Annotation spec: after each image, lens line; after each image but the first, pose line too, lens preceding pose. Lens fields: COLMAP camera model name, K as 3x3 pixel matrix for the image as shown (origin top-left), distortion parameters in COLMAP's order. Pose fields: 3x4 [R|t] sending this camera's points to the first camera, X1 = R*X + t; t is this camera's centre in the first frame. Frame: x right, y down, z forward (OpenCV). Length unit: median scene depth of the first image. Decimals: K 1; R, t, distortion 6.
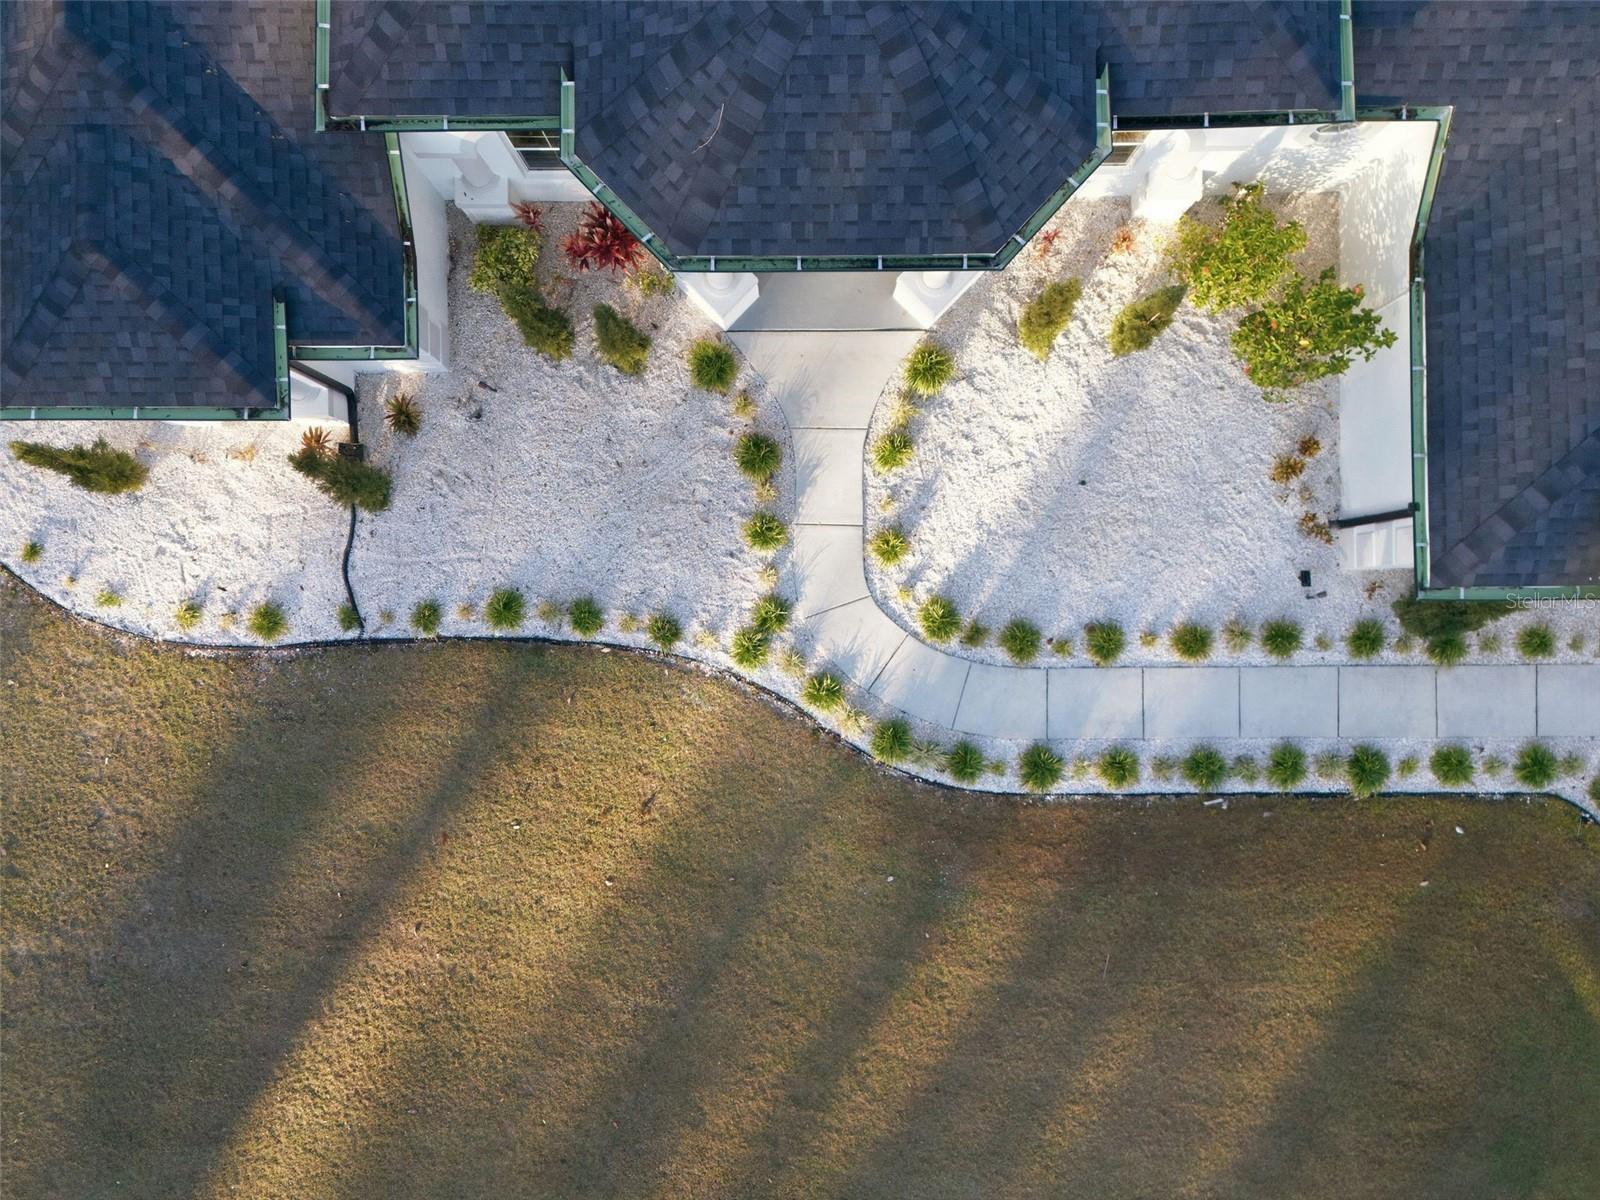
lens RADIAL K [[1170.6, 0, 798.4], [0, 1170.6, 607.5], [0, 0, 1]] dist [0.089992, -0.097930]
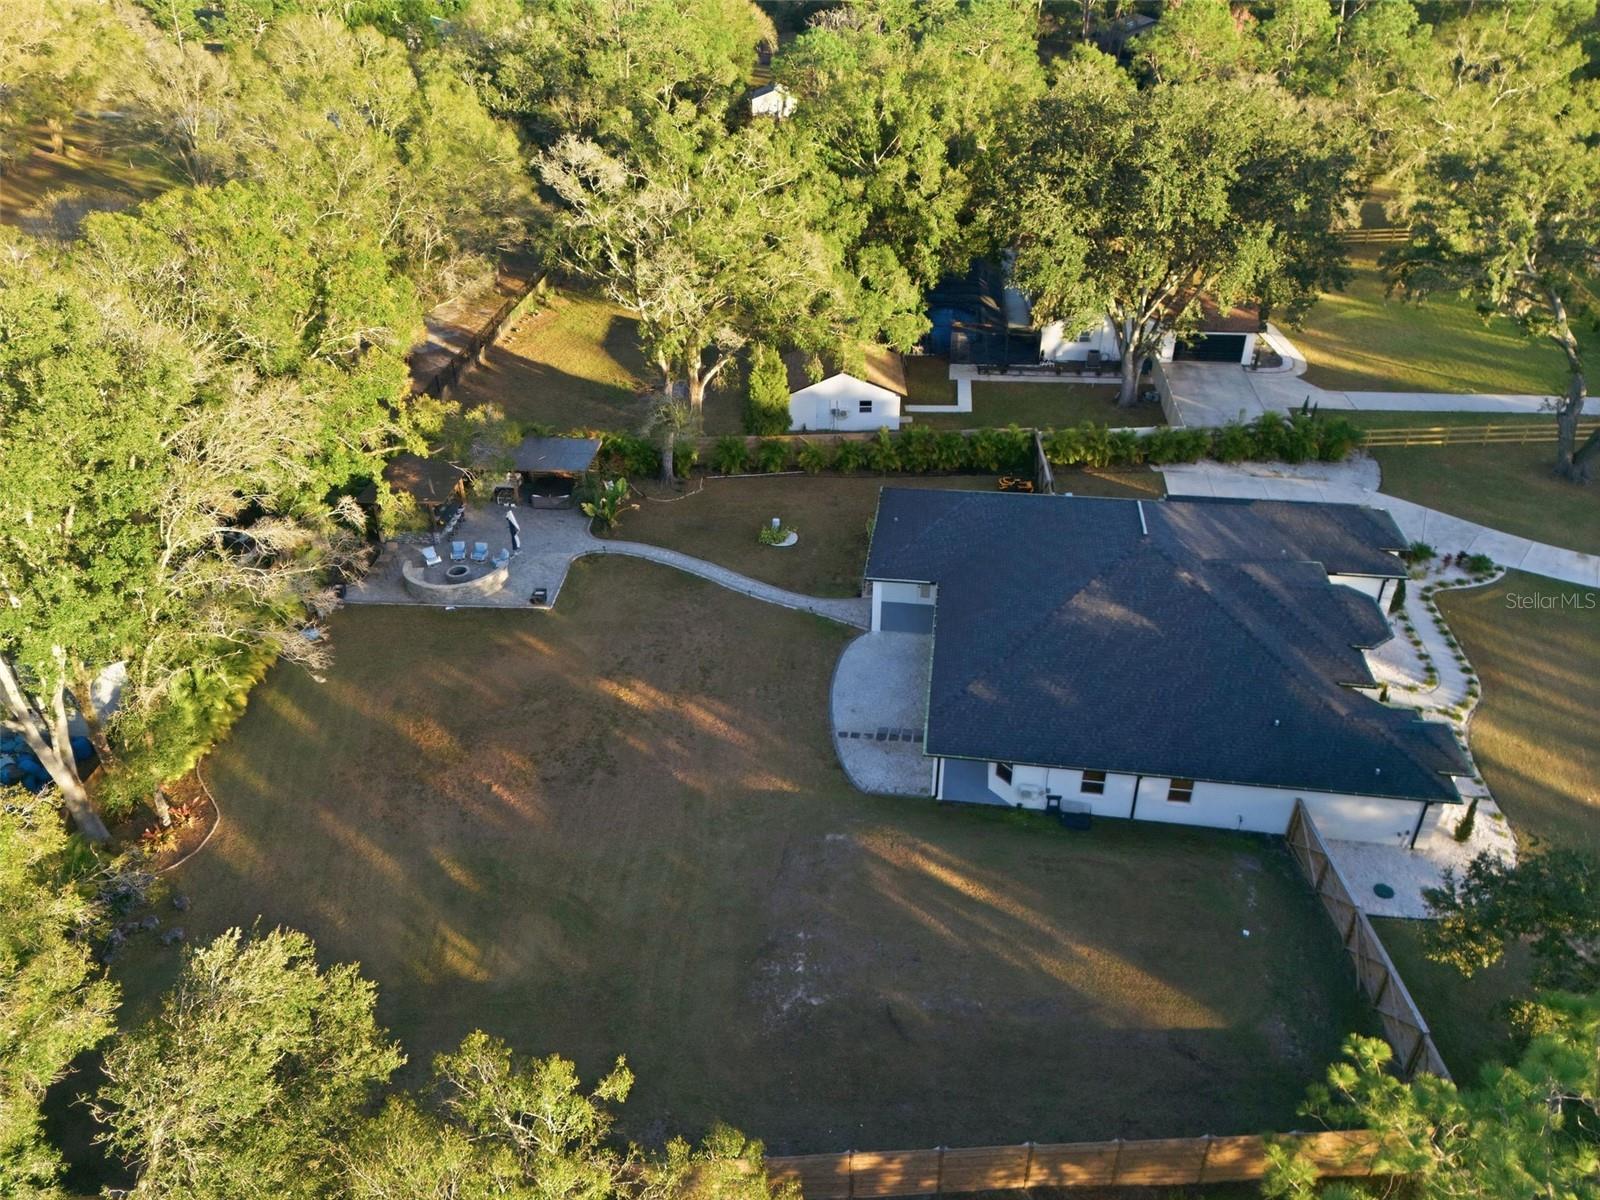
lens RADIAL K [[1170.6, 0, 798.4], [0, 1170.6, 607.5], [0, 0, 1]] dist [0.089992, -0.097930]
pose [[0.149565, -0.530530, 0.834367, -2.986412], [0.988734, 0.085312, -0.122991, -1.427758], [-0.005931, 0.843362, 0.537313, -1.077543]]
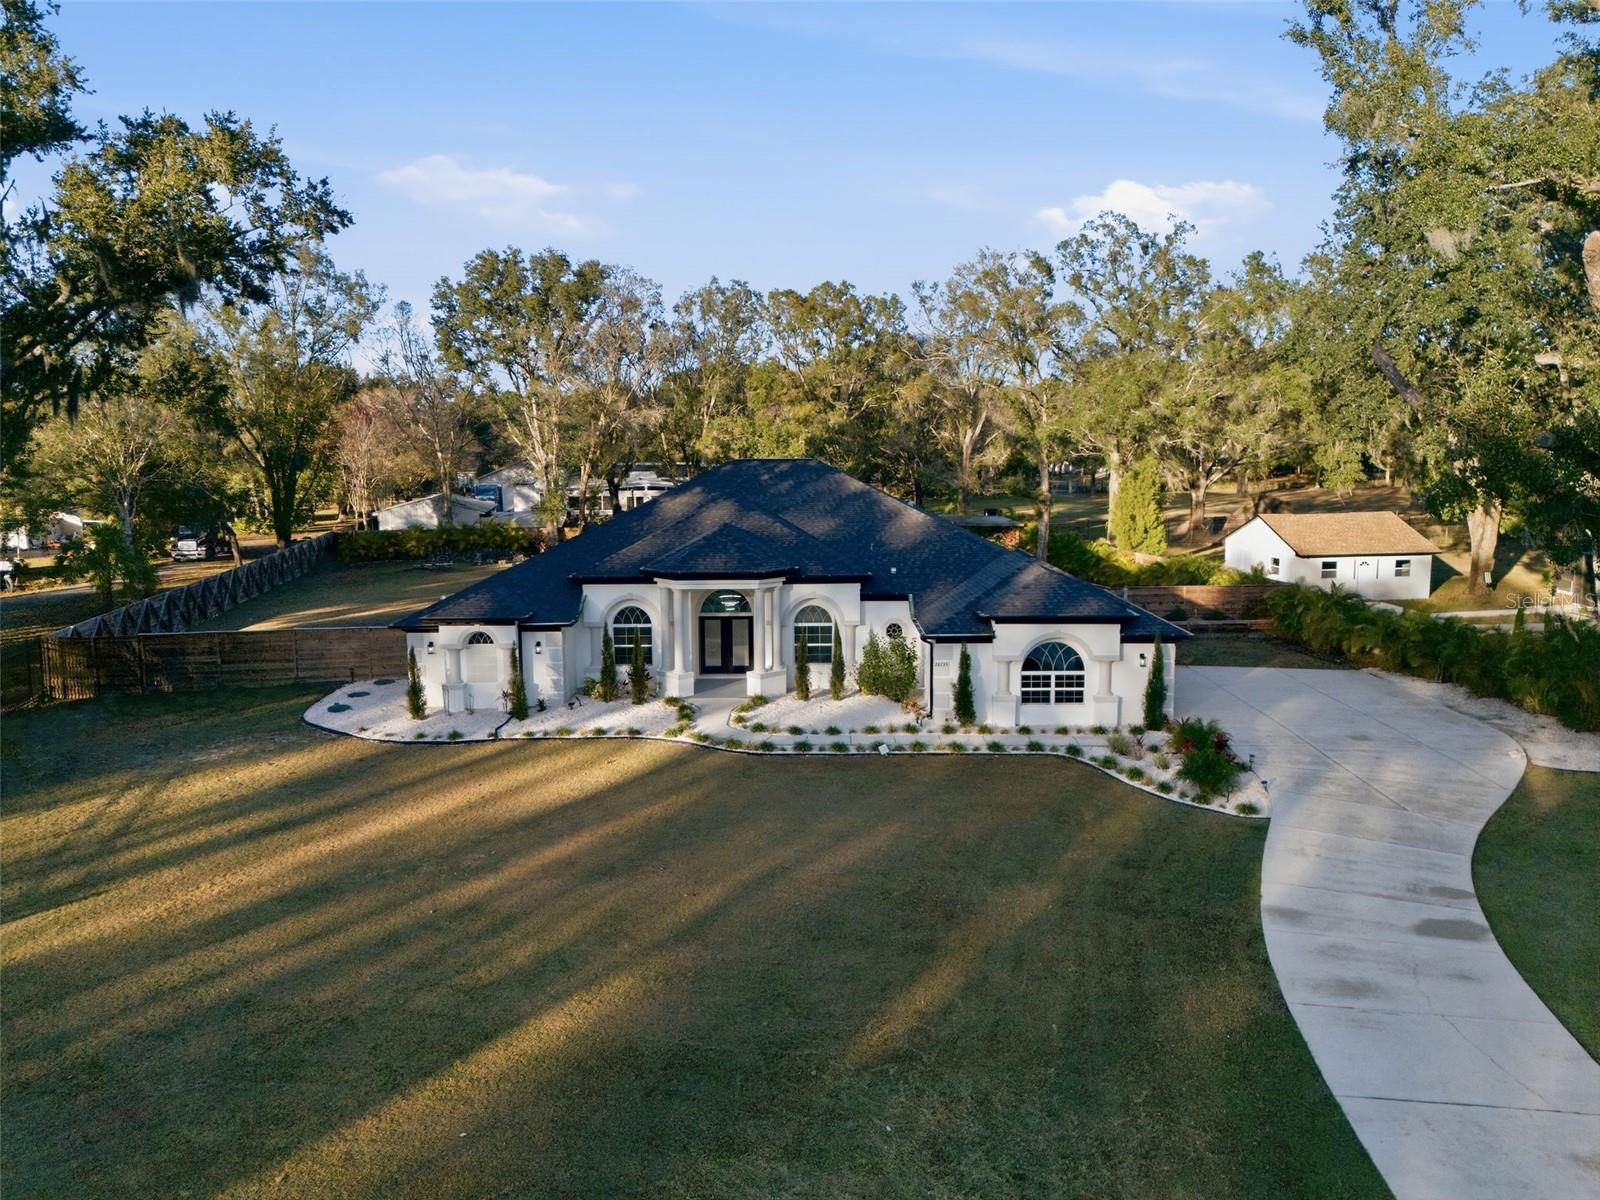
lens RADIAL K [[1170.6, 0, 798.4], [0, 1170.6, 607.5], [0, 0, 1]] dist [0.089992, -0.097930]
pose [[0.999742, -0.000957, -0.022688, 0.245036], [-0.022269, 0.154262, -0.987779, 2.157095], [0.004445, 0.988030, 0.154201, 0.431611]]
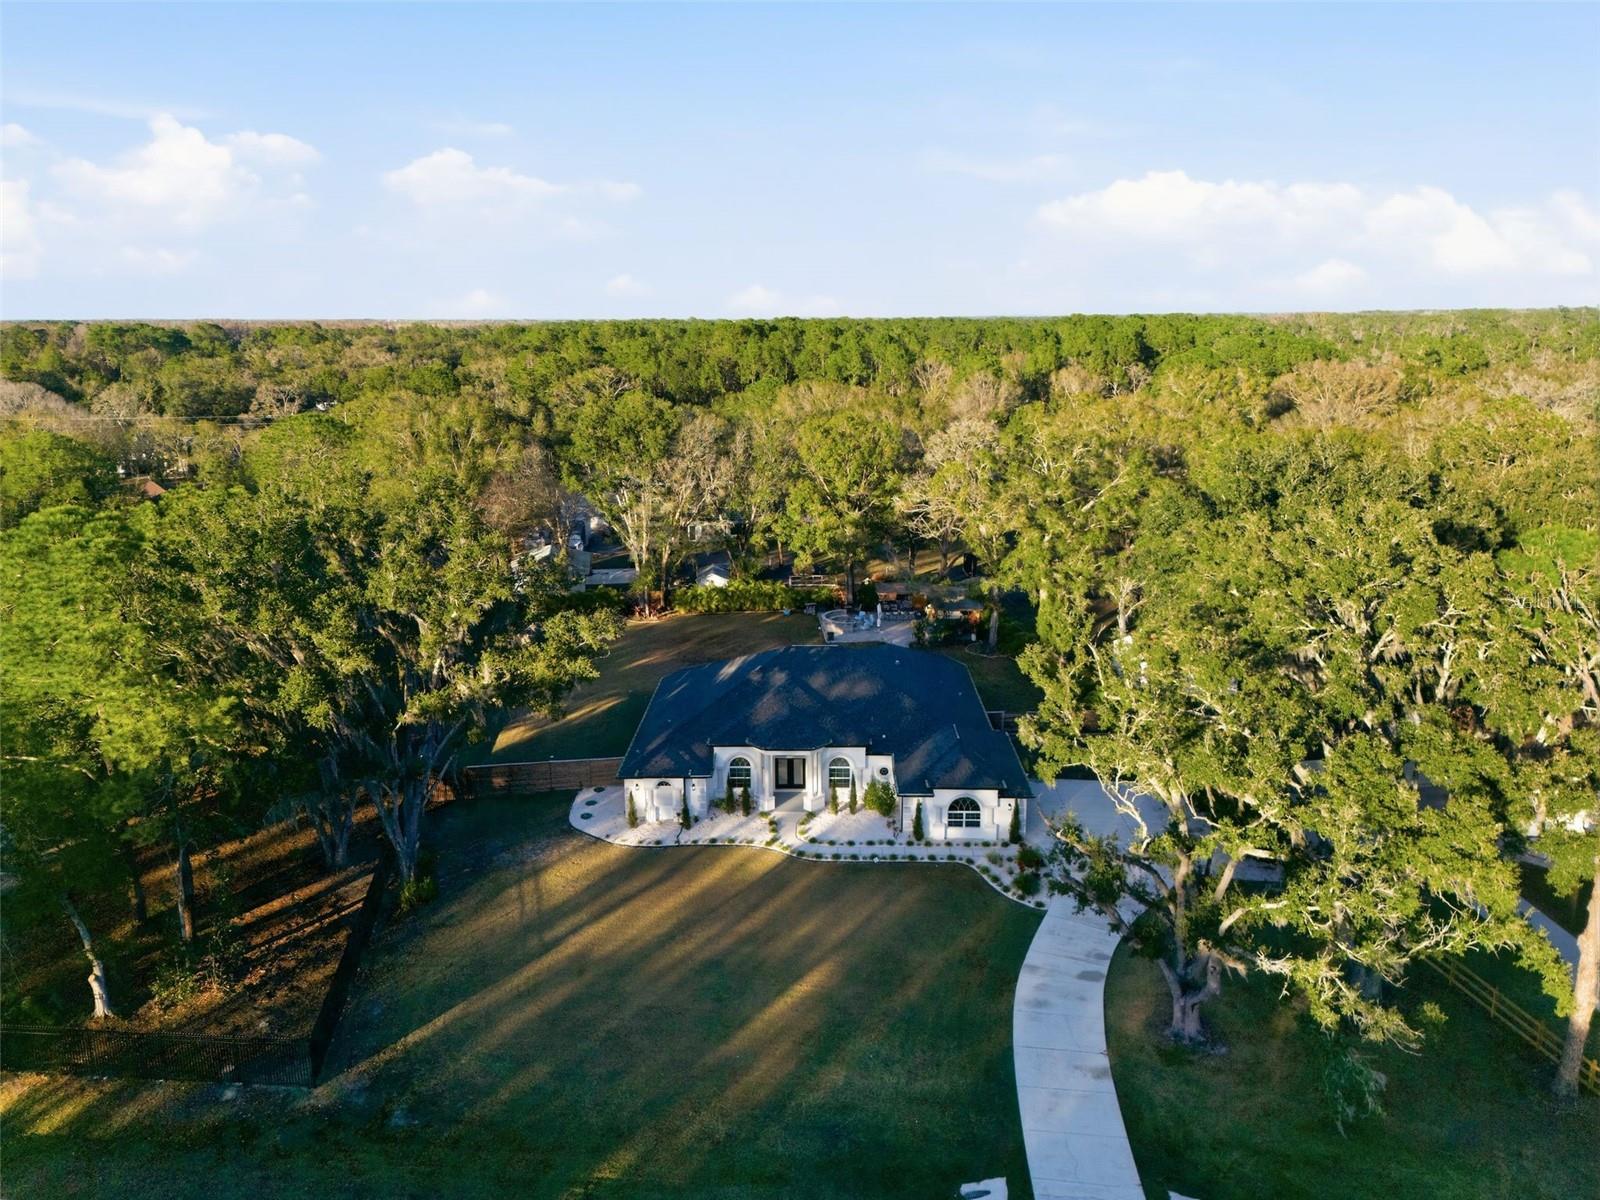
lens RADIAL K [[1170.6, 0, 798.4], [0, 1170.6, 607.5], [0, 0, 1]] dist [0.089992, -0.097930]
pose [[0.999528, 0.004253, -0.030435, 0.194901], [-0.030522, 0.252625, -0.967083, 3.982379], [0.003576, 0.967555, 0.252636, -0.928497]]
